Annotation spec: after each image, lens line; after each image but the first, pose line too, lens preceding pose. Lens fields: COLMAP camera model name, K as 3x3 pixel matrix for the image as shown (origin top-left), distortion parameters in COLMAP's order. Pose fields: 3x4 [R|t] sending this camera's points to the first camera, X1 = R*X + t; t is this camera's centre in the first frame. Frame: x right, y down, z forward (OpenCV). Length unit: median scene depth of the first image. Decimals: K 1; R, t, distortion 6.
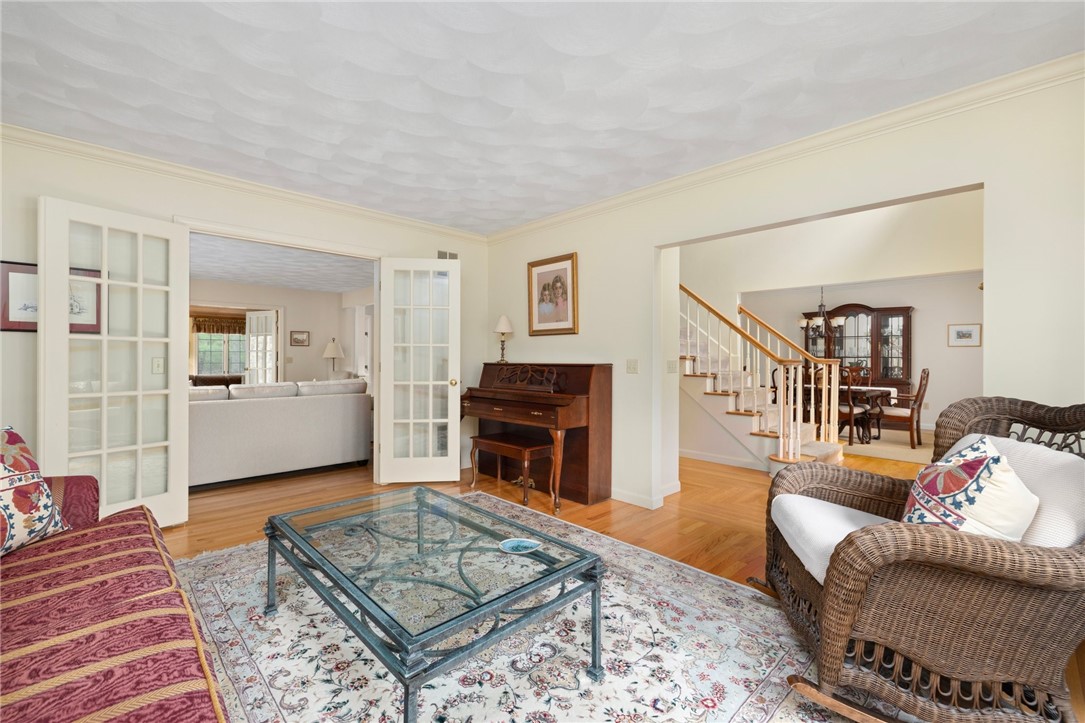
lens RADIAL K [[455.7, 0, 537.4], [0, 455.7, 355.6], [0, 0, 1]] dist [0.002037, 0.000349]
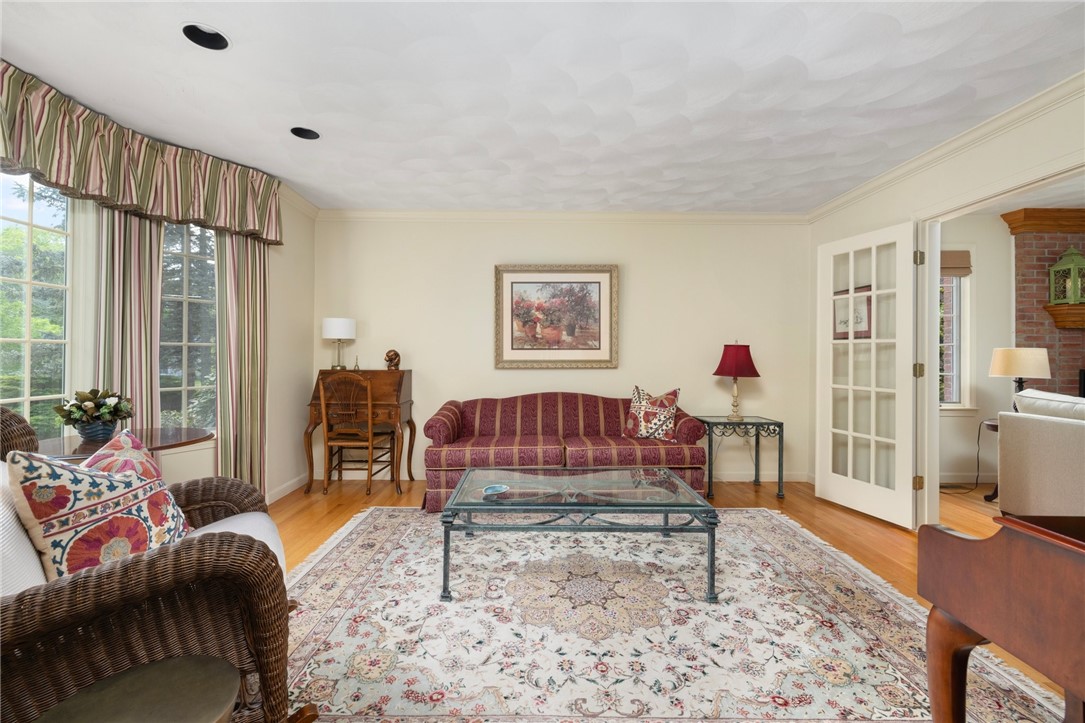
lens RADIAL K [[455.7, 0, 537.4], [0, 455.7, 355.6], [0, 0, 1]] dist [0.002037, 0.000349]
pose [[-0.687947, -0.006406, -0.725732, 0.718326], [-0.004619, 0.999979, -0.004448, 0.010832], [0.725746, 0.000292, -0.687963, 1.668255]]
